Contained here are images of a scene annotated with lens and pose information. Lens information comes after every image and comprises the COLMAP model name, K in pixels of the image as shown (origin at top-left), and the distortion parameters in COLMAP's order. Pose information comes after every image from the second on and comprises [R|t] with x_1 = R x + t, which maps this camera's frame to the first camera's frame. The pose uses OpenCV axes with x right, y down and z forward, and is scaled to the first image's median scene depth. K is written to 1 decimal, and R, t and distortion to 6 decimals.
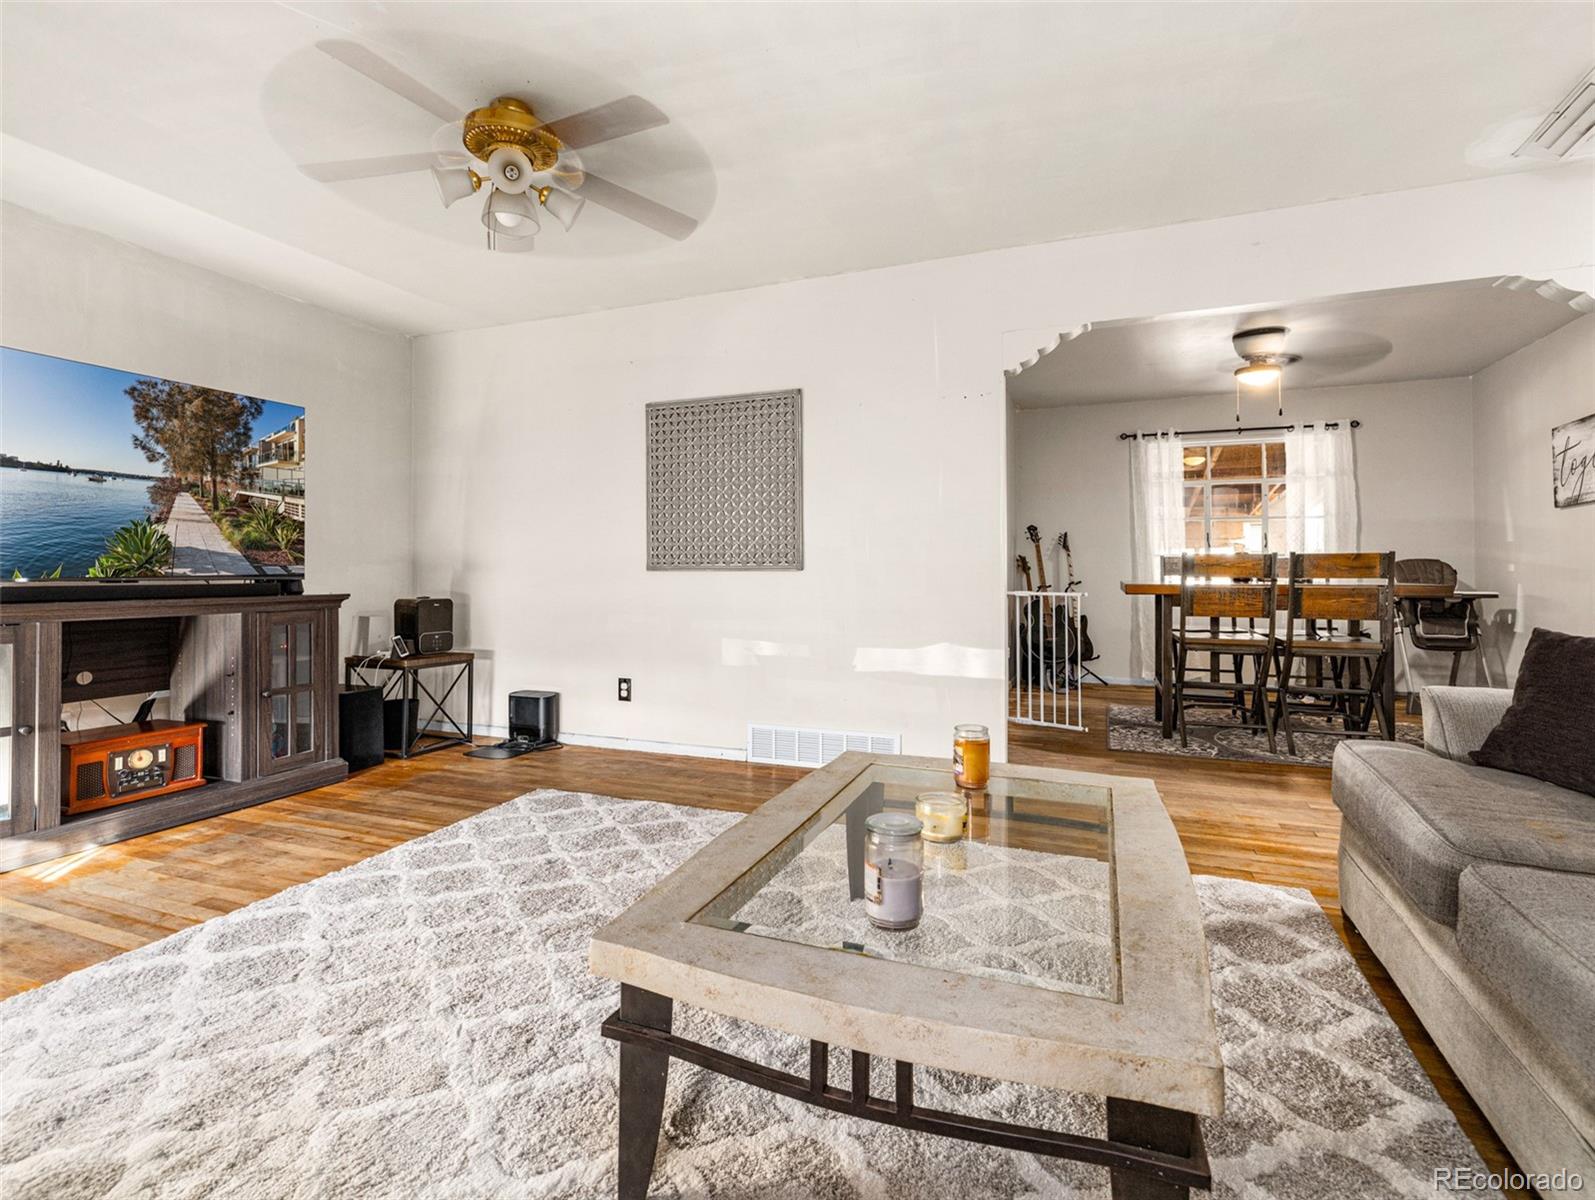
lens RADIAL K [[778.8, 0, 800.4], [0, 778.8, 553.7], [0, 0, 1]] dist [0.000891, 0.000874]
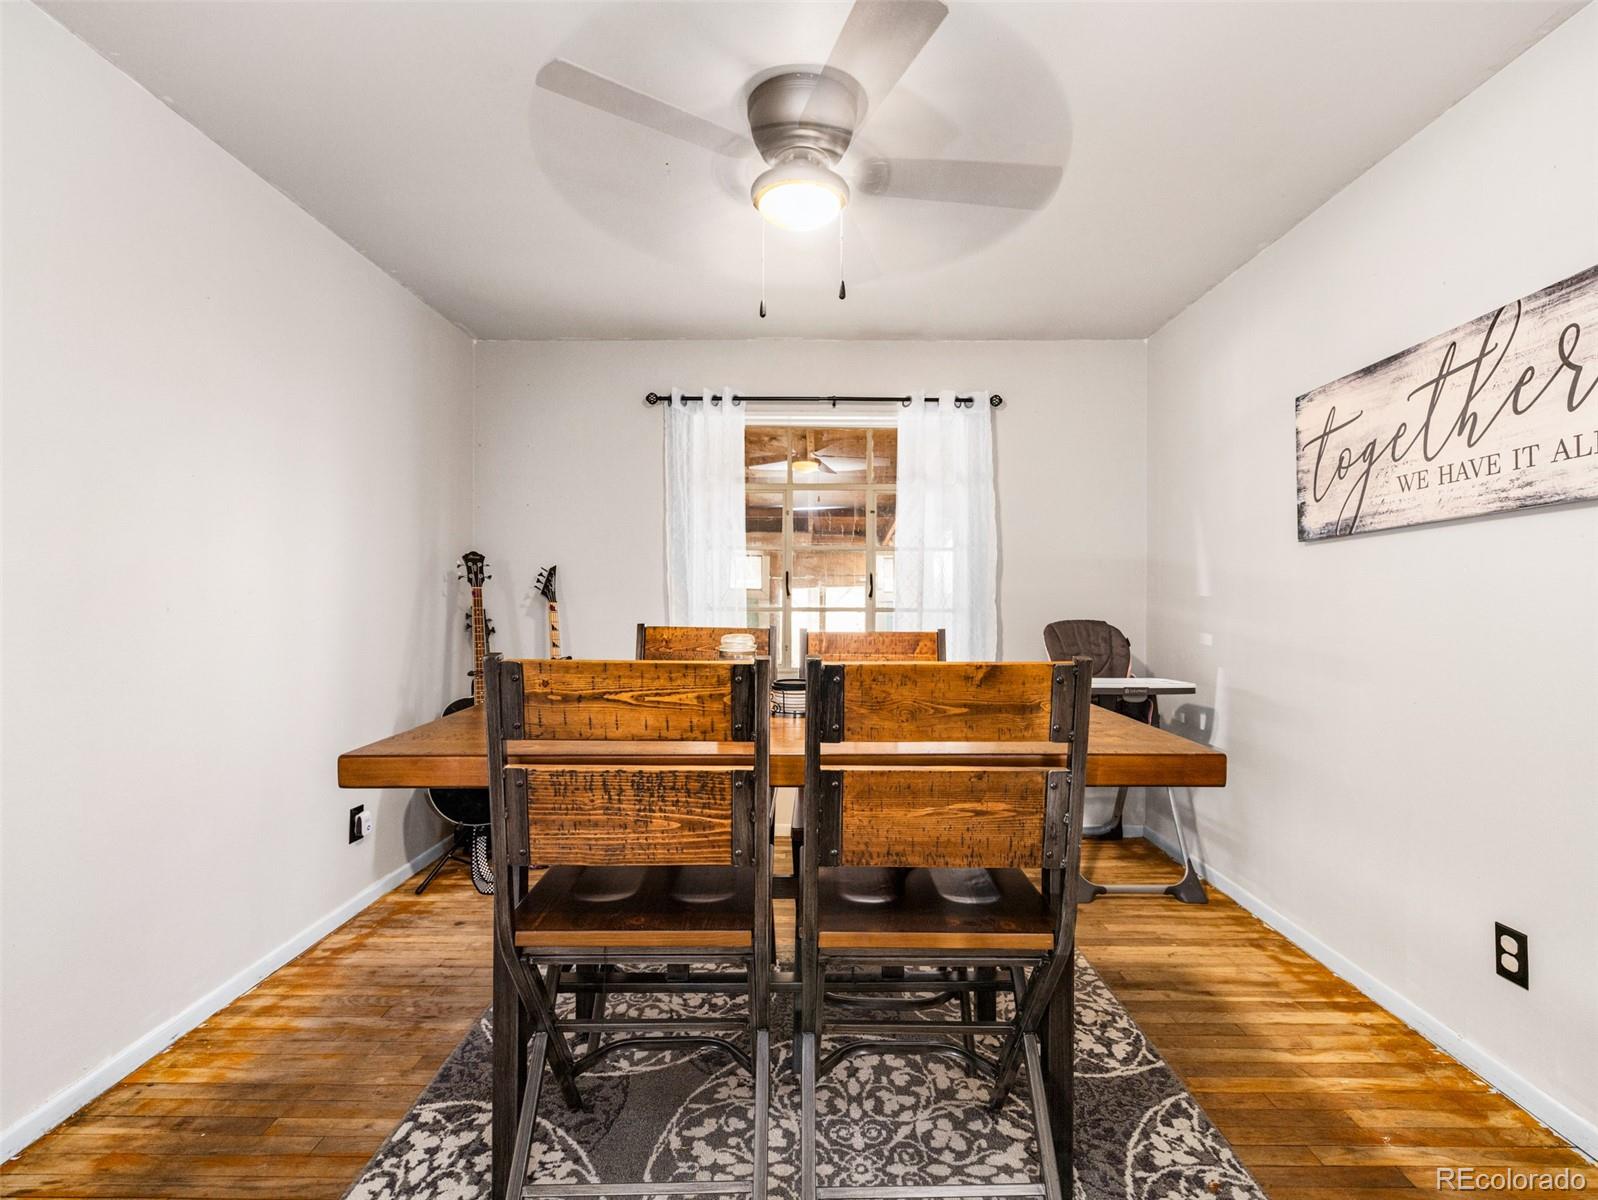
lens RADIAL K [[745.6, 0, 799.0], [0, 745.6, 593.6], [0, 0, 1]] dist [0.001587, 0.000866]
pose [[0.936263, 0.002364, 0.351292, 0.382909], [-0.010180, 0.999740, 0.020402, -0.024754], [-0.351152, -0.022678, 0.936044, 0.532415]]
